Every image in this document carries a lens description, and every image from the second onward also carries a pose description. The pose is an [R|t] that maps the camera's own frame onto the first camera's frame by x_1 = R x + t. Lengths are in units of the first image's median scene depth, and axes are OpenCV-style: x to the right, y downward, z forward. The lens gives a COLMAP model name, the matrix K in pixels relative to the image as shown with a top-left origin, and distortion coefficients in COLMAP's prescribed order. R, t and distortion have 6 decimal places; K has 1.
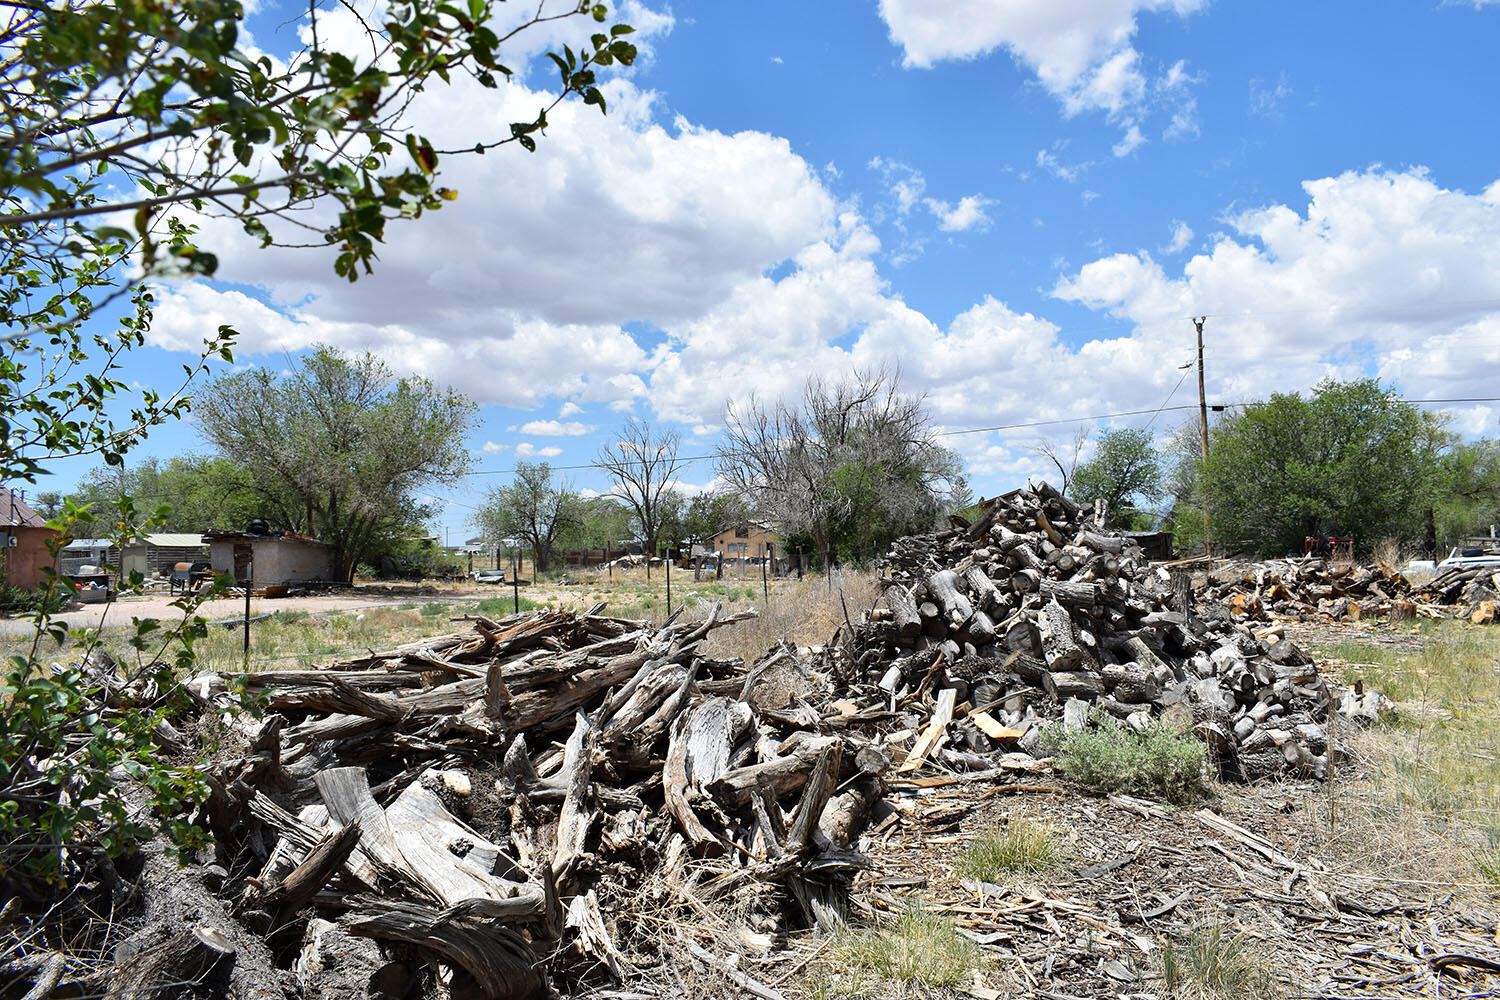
lens RADIAL K [[1163.9, 0, 750.6], [0, 1163.9, 519.6], [0, 0, 1]] dist [-0.012227, -0.003635]
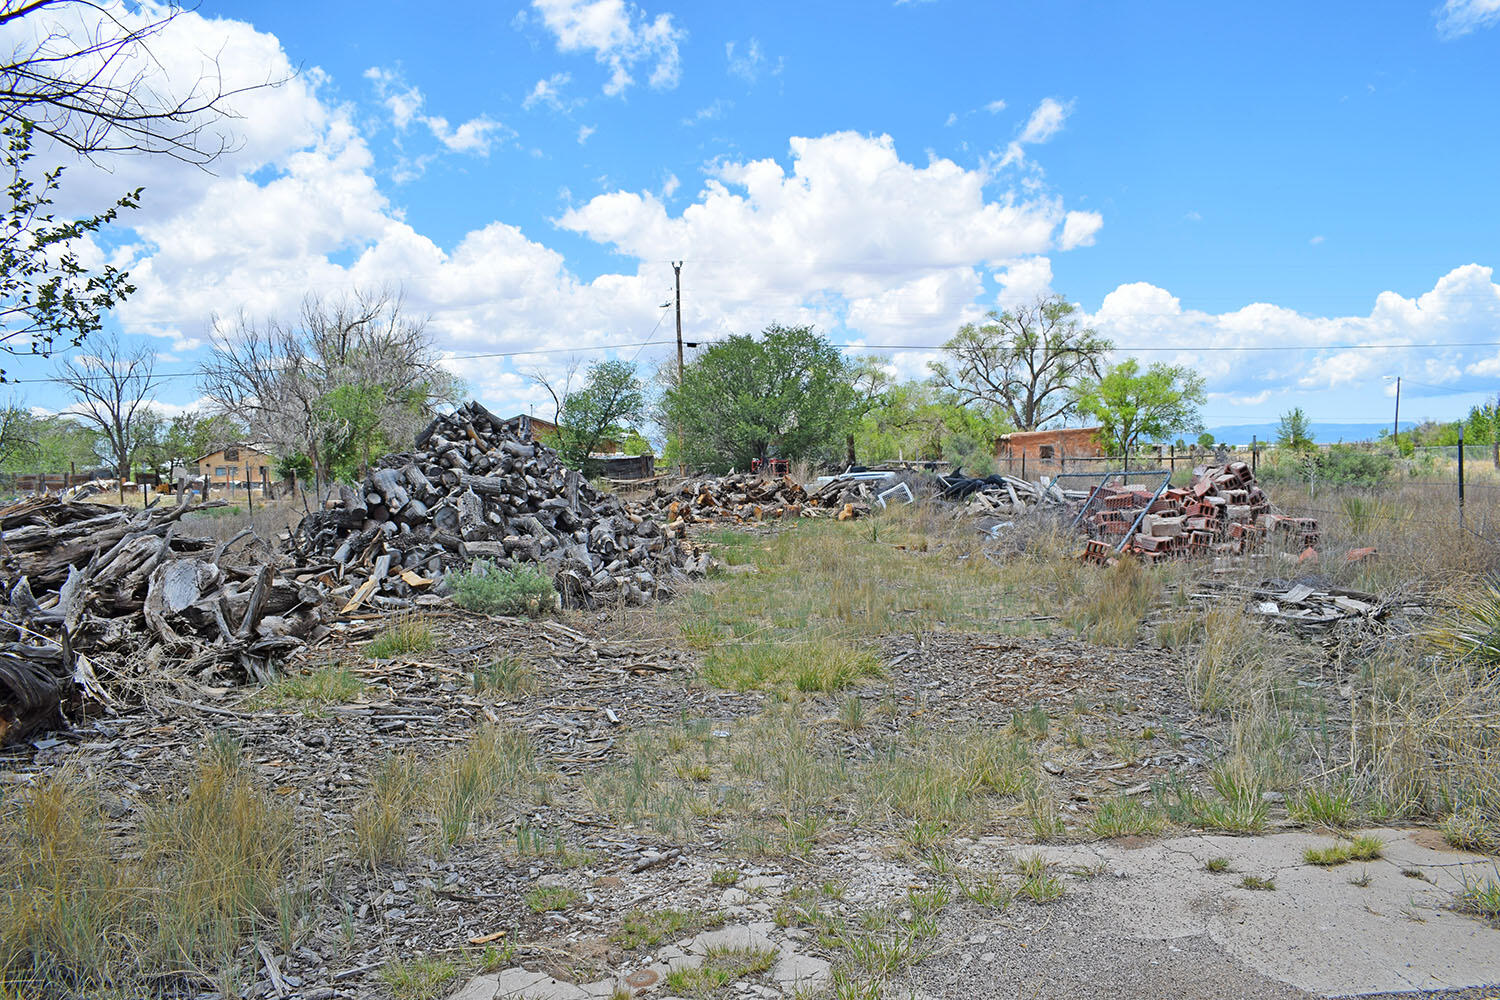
lens RADIAL K [[1163.9, 0, 750.6], [0, 1163.9, 519.6], [0, 0, 1]] dist [-0.012227, -0.003635]
pose [[0.916984, -0.017336, 0.398548, 0.011163], [-0.007747, 0.998093, 0.061239, 0.008890], [-0.398850, -0.059243, 0.915101, -0.158281]]
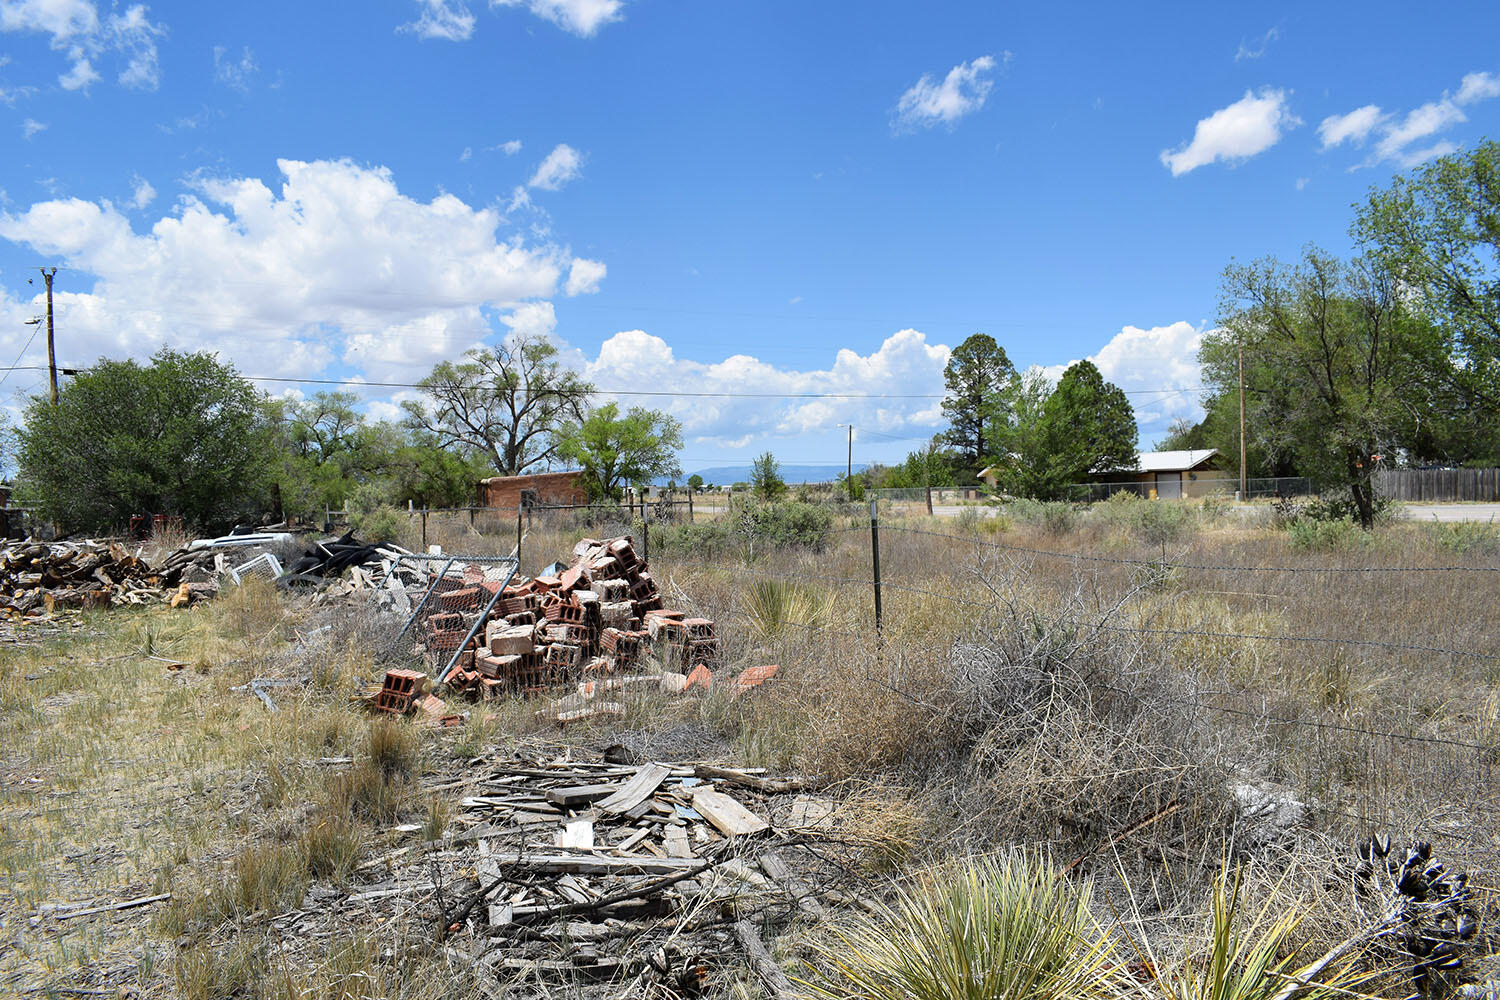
lens RADIAL K [[1140.9, 0, 750.0], [0, 1140.9, 500.0], [0, 0, 1]] dist [0.005983, 0.001854]
pose [[0.680110, -0.005590, 0.733089, 0.253895], [-0.001427, 0.999959, 0.008949, -0.009951], [-0.733109, -0.007132, 0.680074, -0.004148]]
